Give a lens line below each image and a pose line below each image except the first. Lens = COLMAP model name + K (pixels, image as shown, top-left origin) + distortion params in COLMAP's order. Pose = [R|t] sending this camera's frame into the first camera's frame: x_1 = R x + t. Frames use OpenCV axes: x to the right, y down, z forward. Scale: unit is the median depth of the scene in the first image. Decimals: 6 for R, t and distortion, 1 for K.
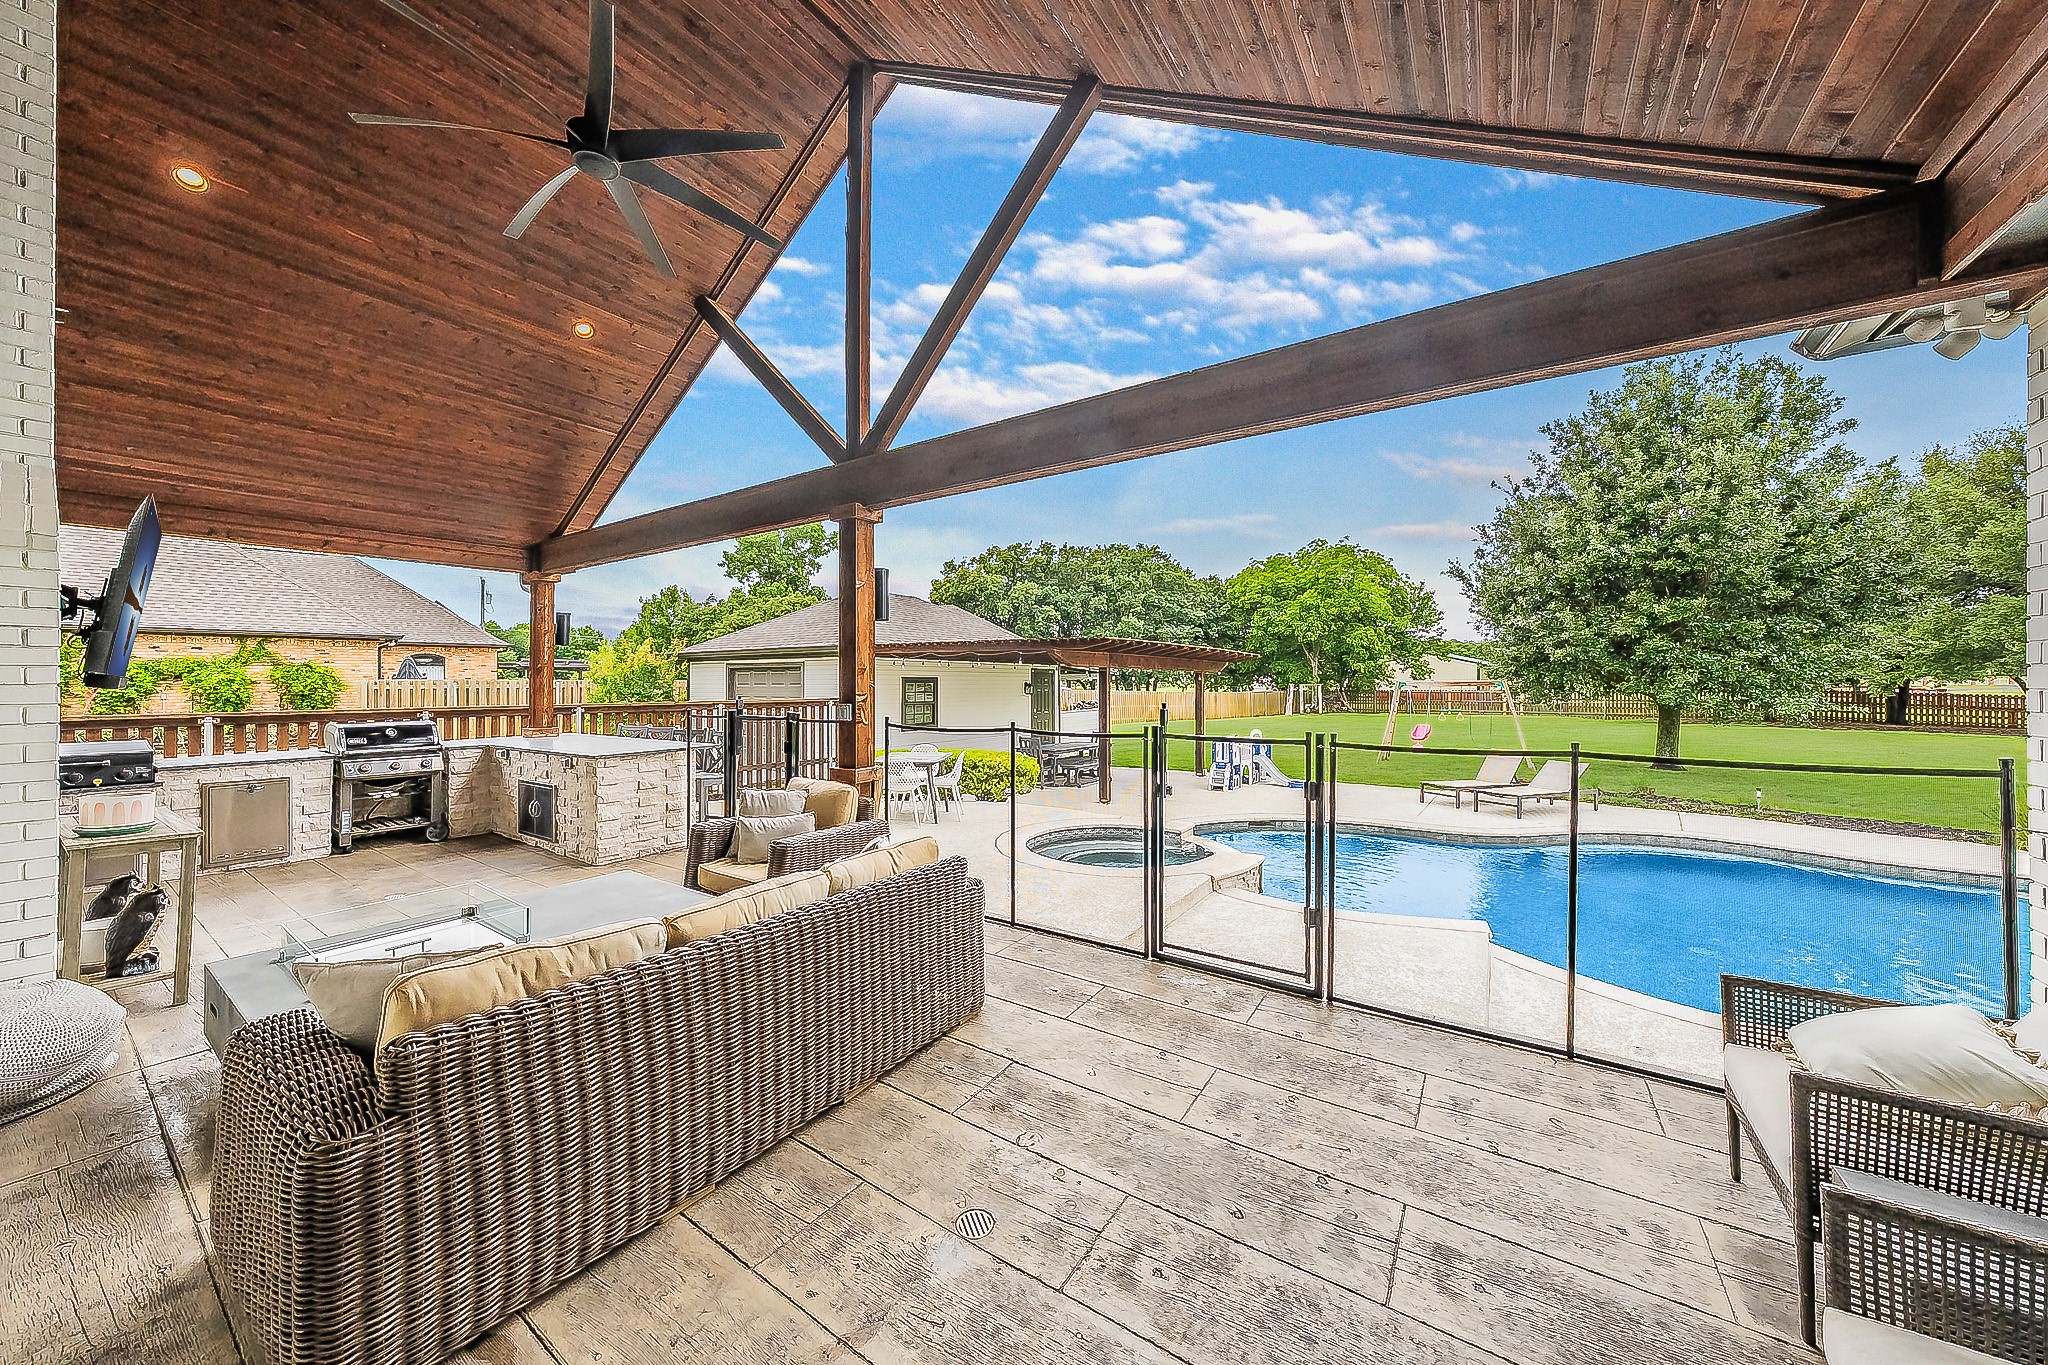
lens RADIAL K [[697.9, 0, 1014.0], [0, 697.9, 678.6], [0, 0, 1]] dist [-0.000519, 0.000140]
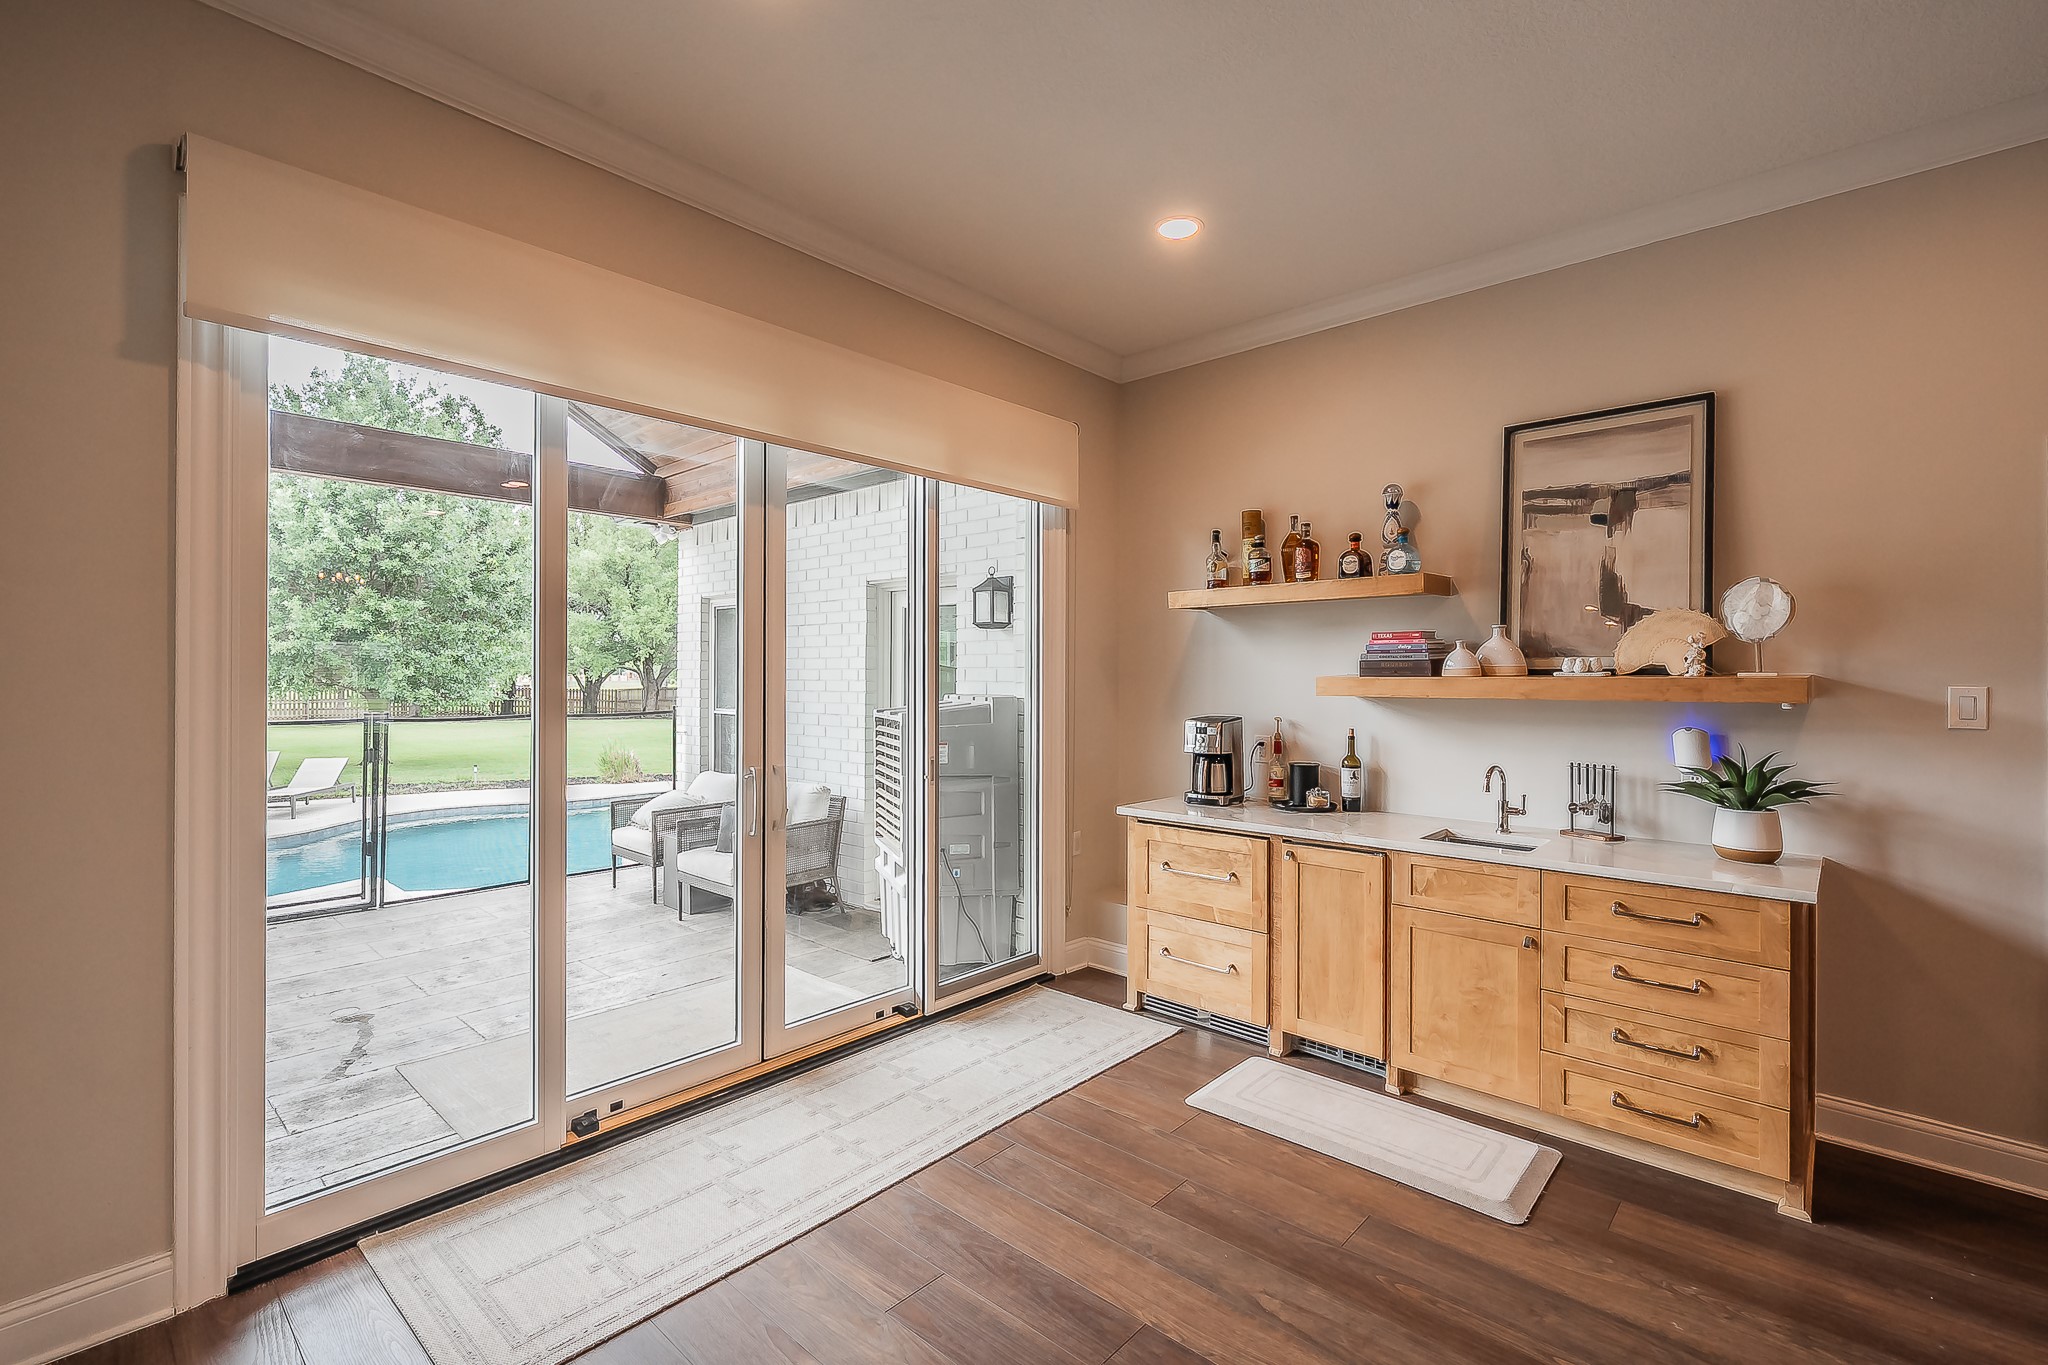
lens RADIAL K [[915.7, 0, 1021.8], [0, 915.7, 668.8], [0, 0, 1]] dist [0.000251, 0.000046]
pose [[0.135888, 0.007543, 0.990695, -0.288266], [-0.000606, 0.999971, -0.007531, 0.002340], [-0.990724, 0.000423, 0.135889, -0.121477]]
